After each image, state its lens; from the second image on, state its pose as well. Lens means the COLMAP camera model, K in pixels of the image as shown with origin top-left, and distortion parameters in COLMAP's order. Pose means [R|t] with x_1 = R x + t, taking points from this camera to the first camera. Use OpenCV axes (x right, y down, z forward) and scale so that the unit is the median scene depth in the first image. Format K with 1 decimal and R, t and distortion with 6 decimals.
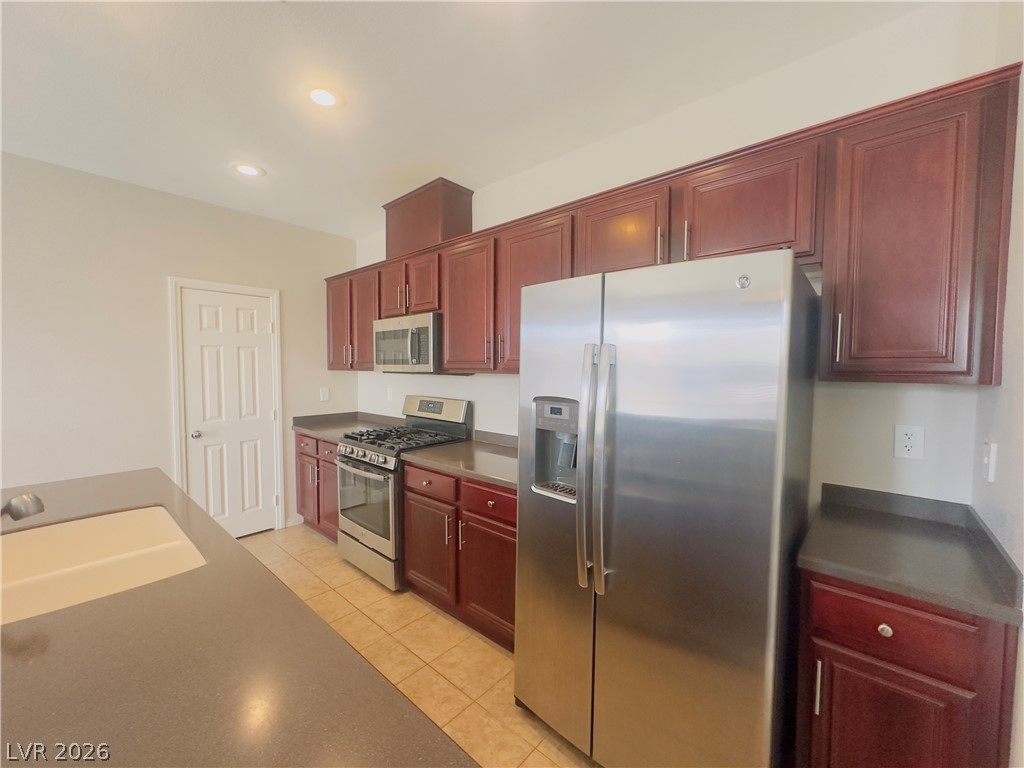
lens RADIAL K [[411.0, 0, 512.0], [0, 411.0, 384.0], [0, 0, 1]] dist [-0.001369, 0.000410]
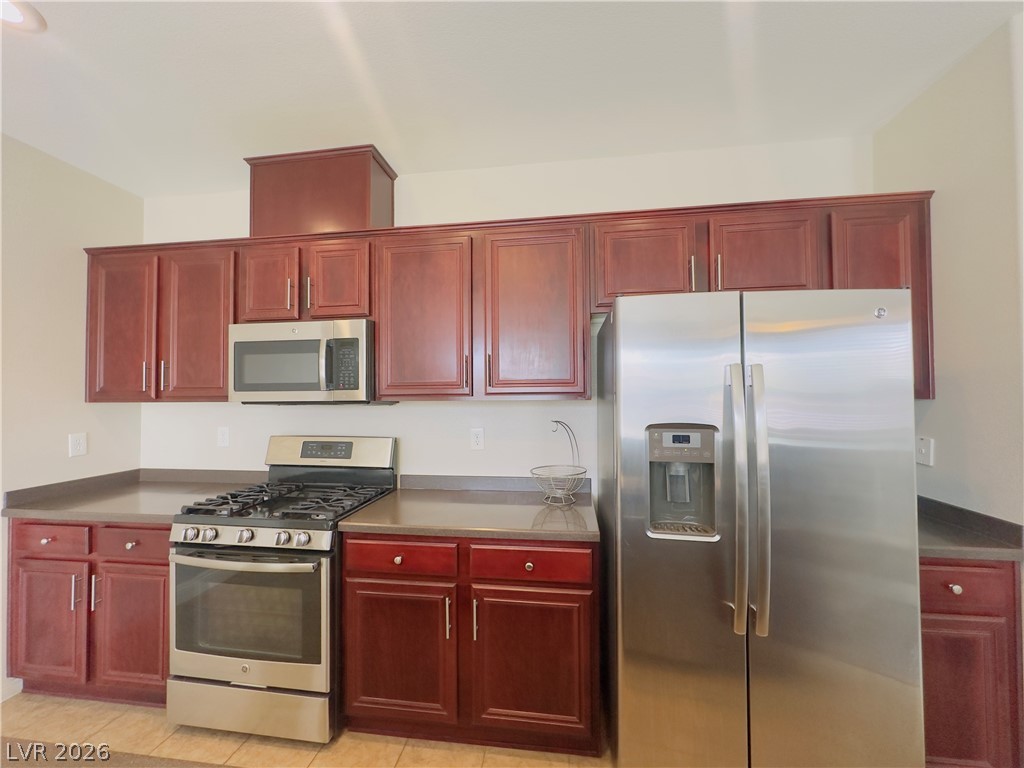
lens RADIAL K [[411.0, 0, 512.0], [0, 411.0, 384.0], [0, 0, 1]] dist [-0.001369, 0.000410]
pose [[0.833301, 0.003137, 0.552810, -0.365707], [0.034220, 0.997773, -0.057246, -0.007781], [-0.551759, 0.066620, 0.831338, 0.245178]]
